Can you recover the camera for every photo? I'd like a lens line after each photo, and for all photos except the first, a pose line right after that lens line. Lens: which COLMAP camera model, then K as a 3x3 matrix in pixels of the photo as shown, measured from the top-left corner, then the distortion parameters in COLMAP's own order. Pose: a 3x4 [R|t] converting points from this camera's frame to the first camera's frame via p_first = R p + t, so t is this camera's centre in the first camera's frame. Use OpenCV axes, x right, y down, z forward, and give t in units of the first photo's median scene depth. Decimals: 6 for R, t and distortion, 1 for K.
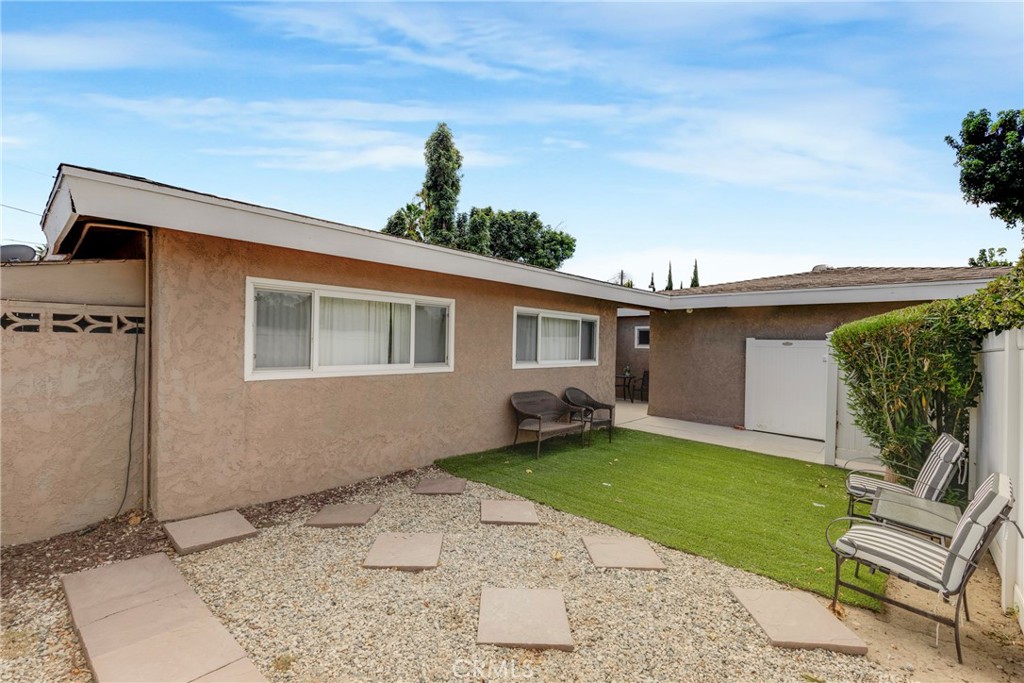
lens RADIAL K [[467.1, 0, 508.7], [0, 467.1, 344.3], [0, 0, 1]] dist [-0.002535, -0.000289]
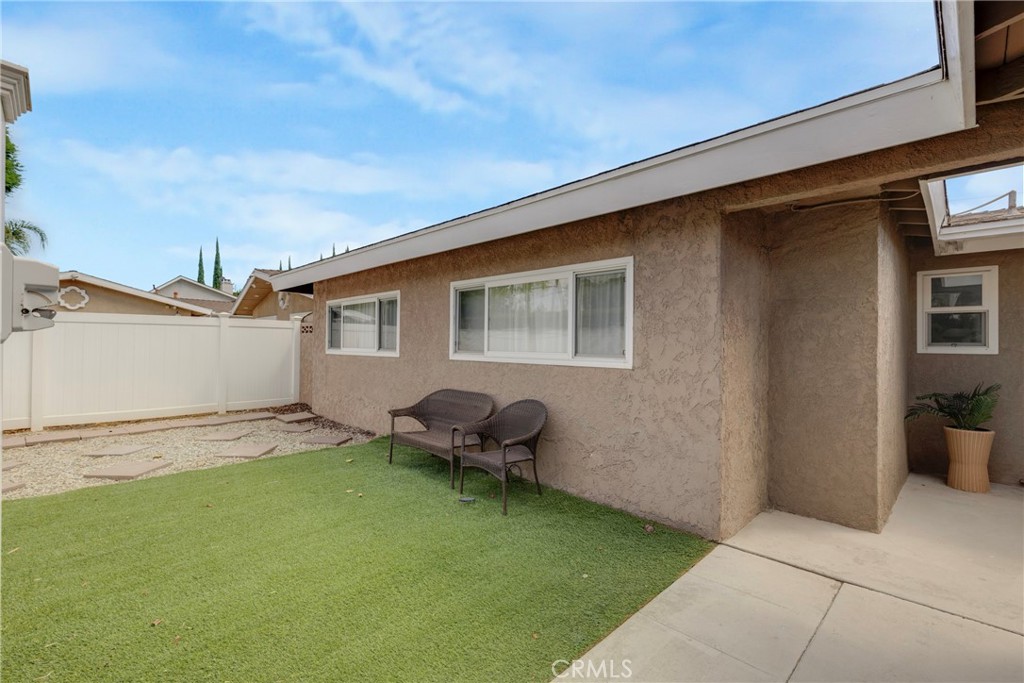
lens RADIAL K [[467.1, 0, 508.7], [0, 467.1, 344.3], [0, 0, 1]] dist [-0.002535, -0.000289]
pose [[-0.058405, -0.001262, -0.998292, 0.833329], [0.010980, 0.999938, -0.001906, 0.028750], [0.998233, -0.011073, -0.058387, 1.162005]]
